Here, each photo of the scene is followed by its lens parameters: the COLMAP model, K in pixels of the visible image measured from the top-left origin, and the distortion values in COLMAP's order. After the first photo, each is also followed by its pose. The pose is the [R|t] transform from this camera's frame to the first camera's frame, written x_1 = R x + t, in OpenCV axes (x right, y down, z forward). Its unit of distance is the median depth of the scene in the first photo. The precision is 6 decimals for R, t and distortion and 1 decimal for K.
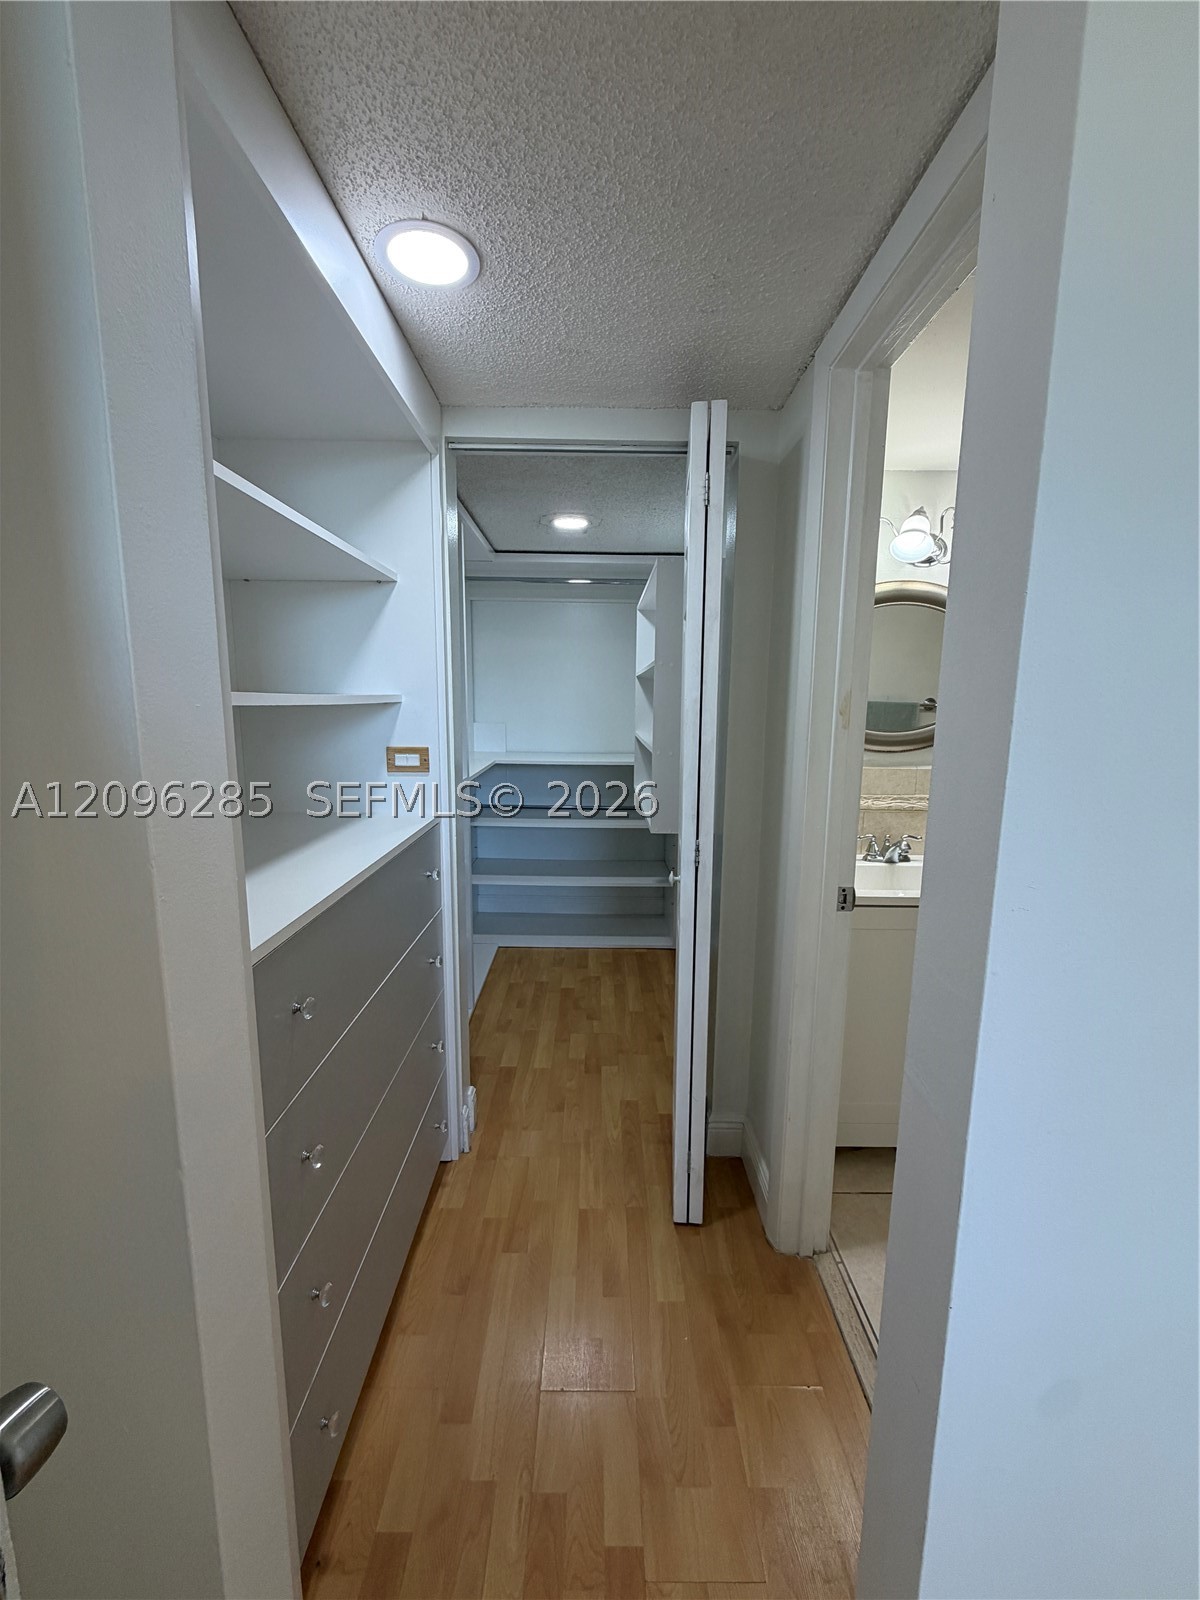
lens RADIAL K [[638.6, 0, 604.9], [0, 638.6, 803.5], [0, 0, 1]] dist [-0.003993, 0.001212]
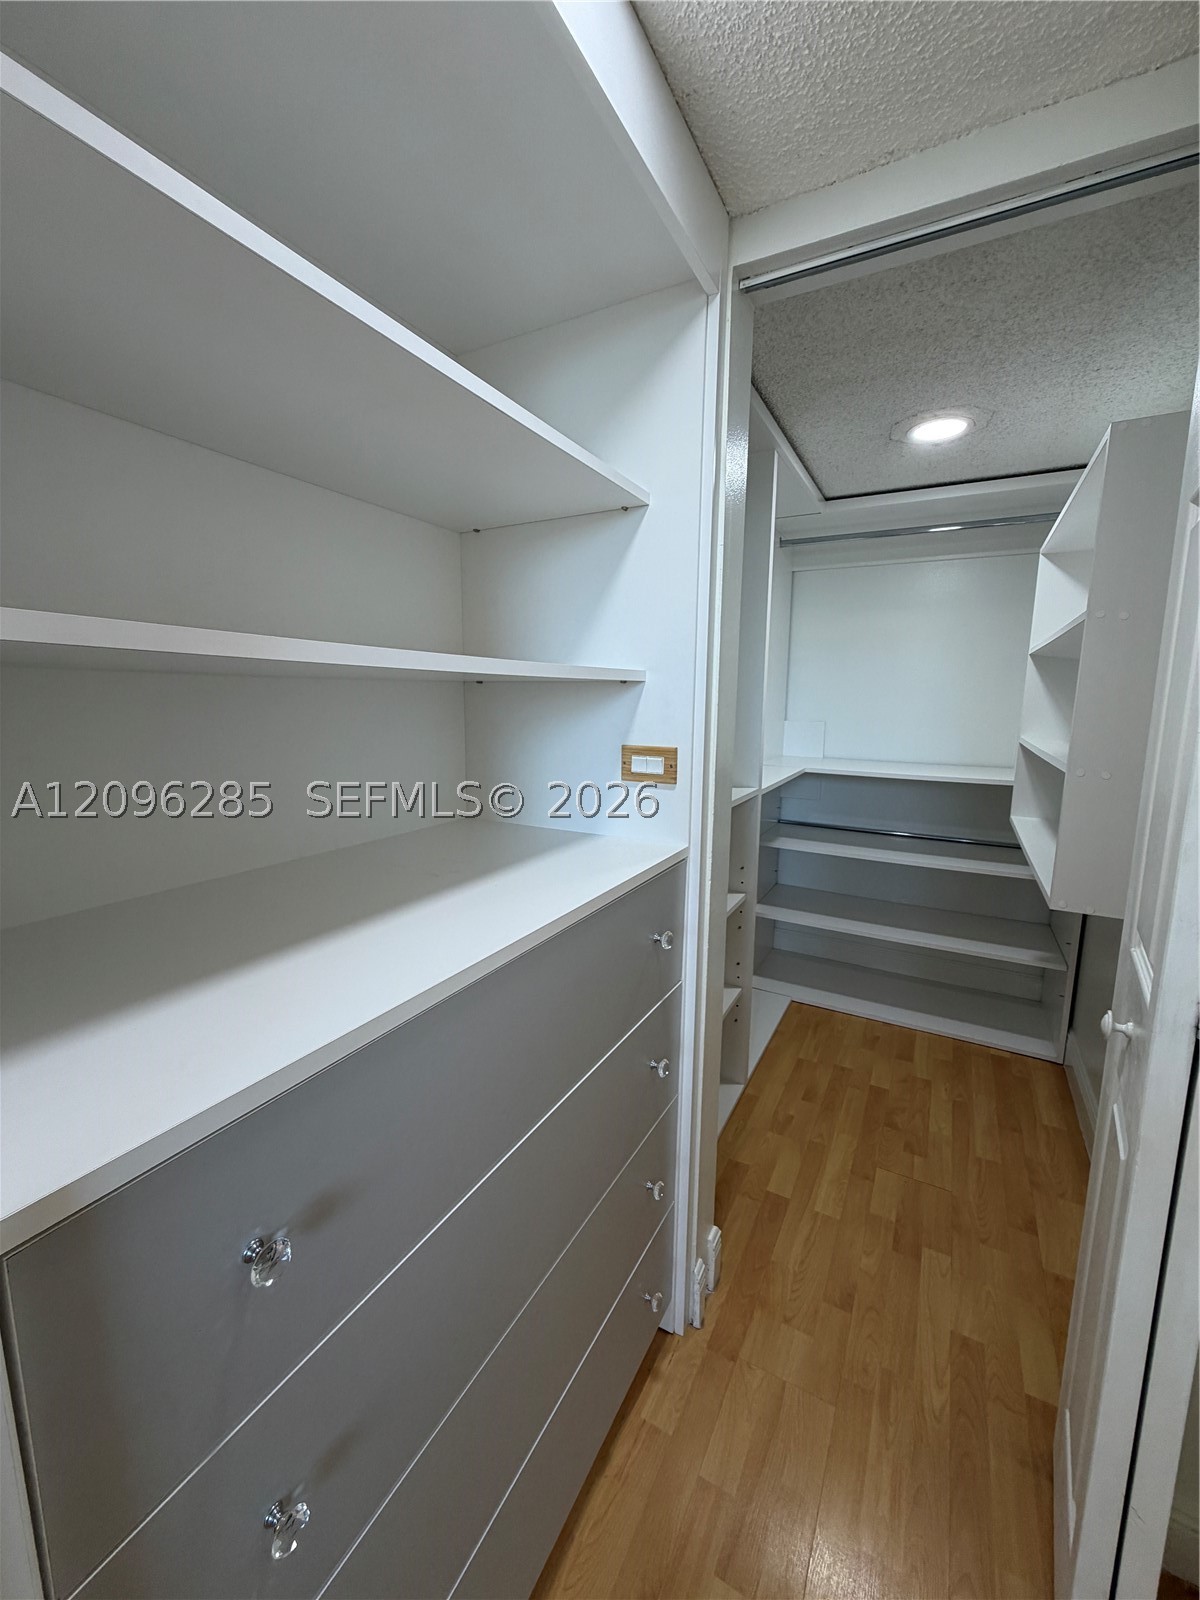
lens RADIAL K [[638.6, 0, 601.2], [0, 638.6, 799.9], [0, 0, 1]] dist [-0.003993, 0.001212]
pose [[0.872254, 0.074956, -0.483275, -0.012730], [-0.078655, 0.996822, 0.012645, -0.028798], [0.482687, 0.026983, 0.875377, 0.304912]]
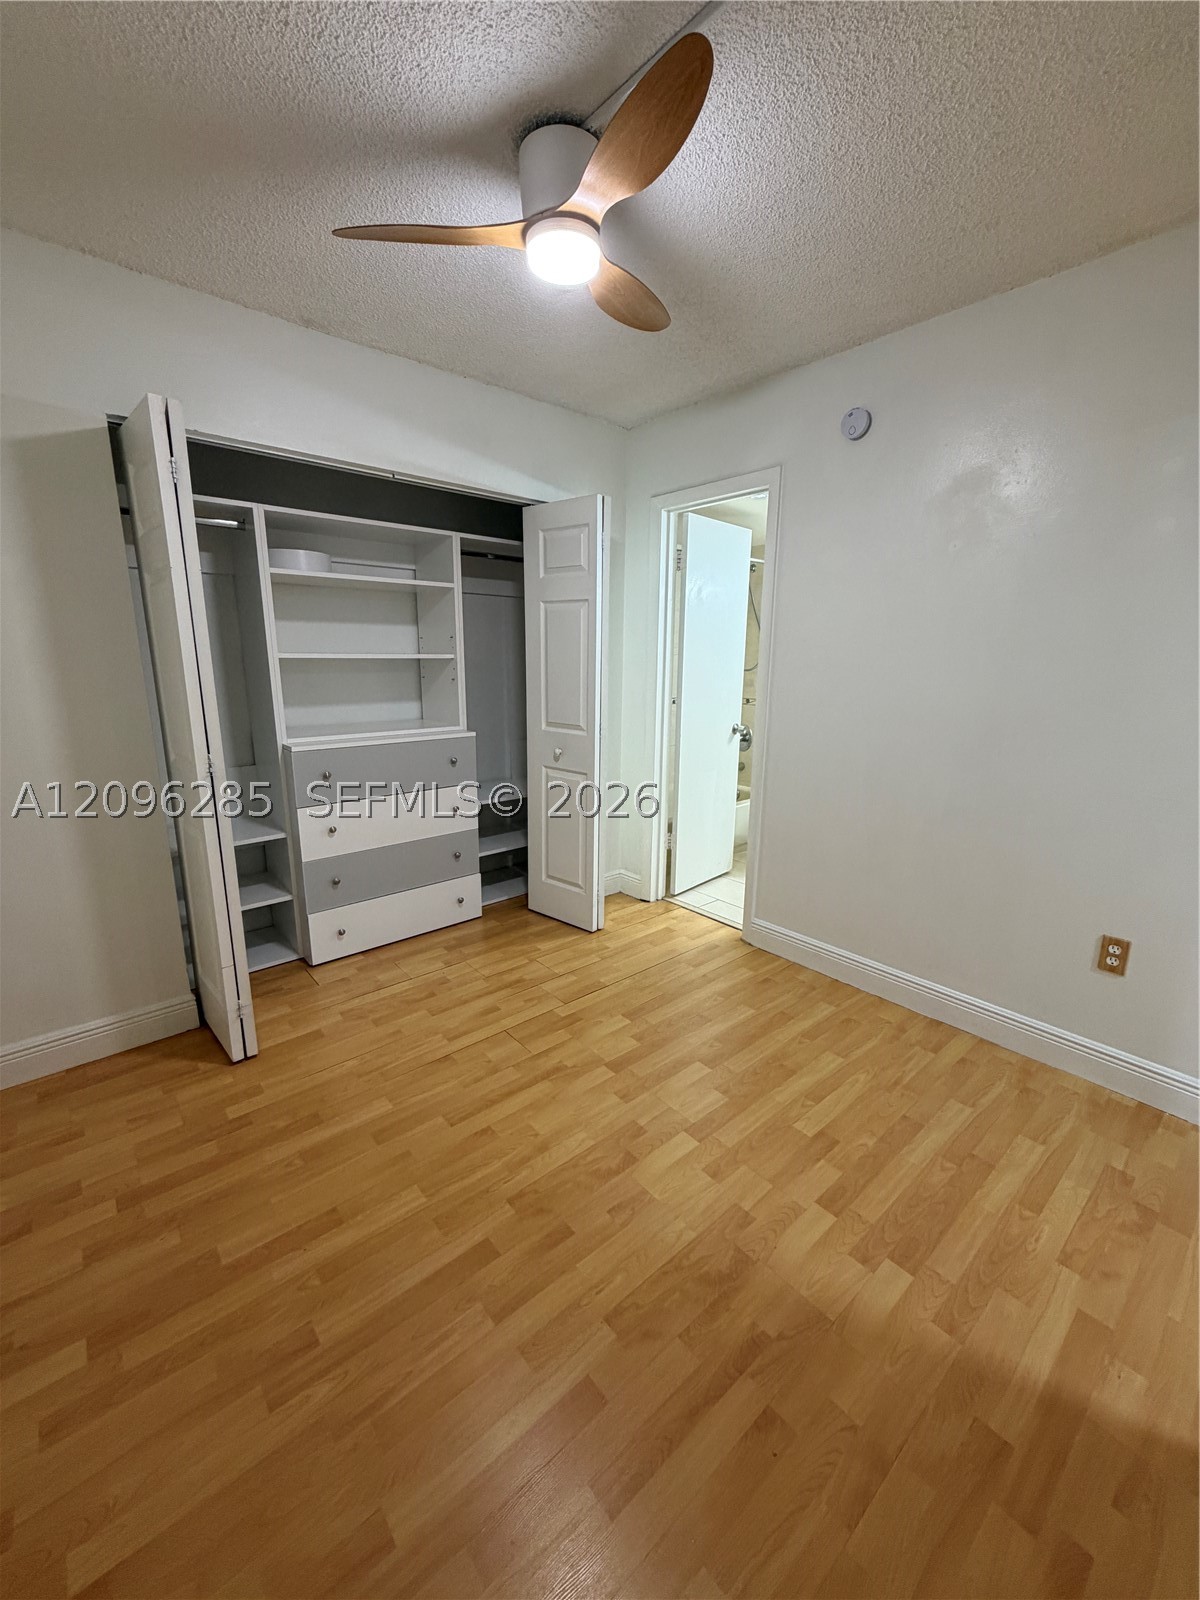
lens RADIAL K [[638.6, 0, 604.1], [0, 638.6, 801.5], [0, 0, 1]] dist [-0.003993, 0.001212]
pose [[-0.643585, -0.205036, 0.737400, -0.102797], [0.091315, 0.935998, 0.339955, -0.333427], [-0.759908, 0.286125, -0.583672, 2.175814]]
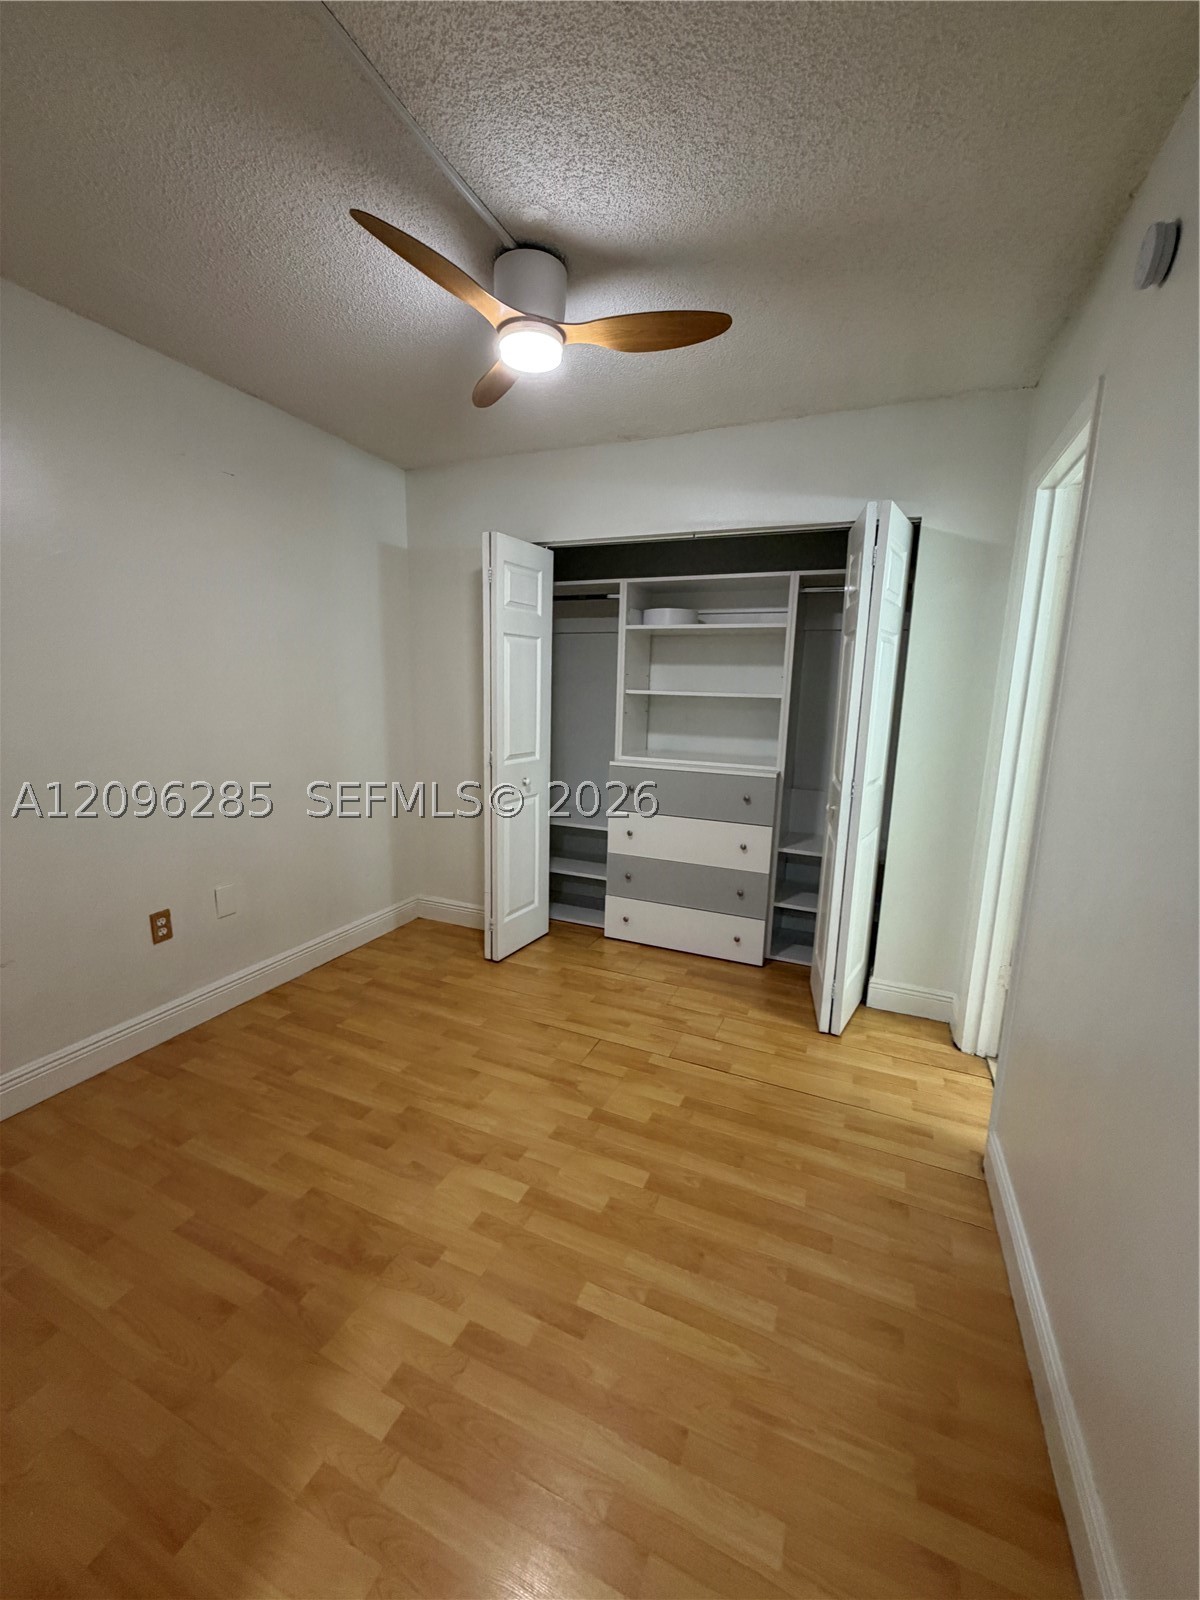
lens RADIAL K [[638.6, 0, 592.9], [0, 638.6, 799.7], [0, 0, 1]] dist [-0.003993, 0.001212]
pose [[0.418189, -0.174726, 0.891397, -0.243146], [0.125798, 0.983010, 0.133667, -0.183032], [-0.899607, 0.056238, 0.433064, 1.184369]]
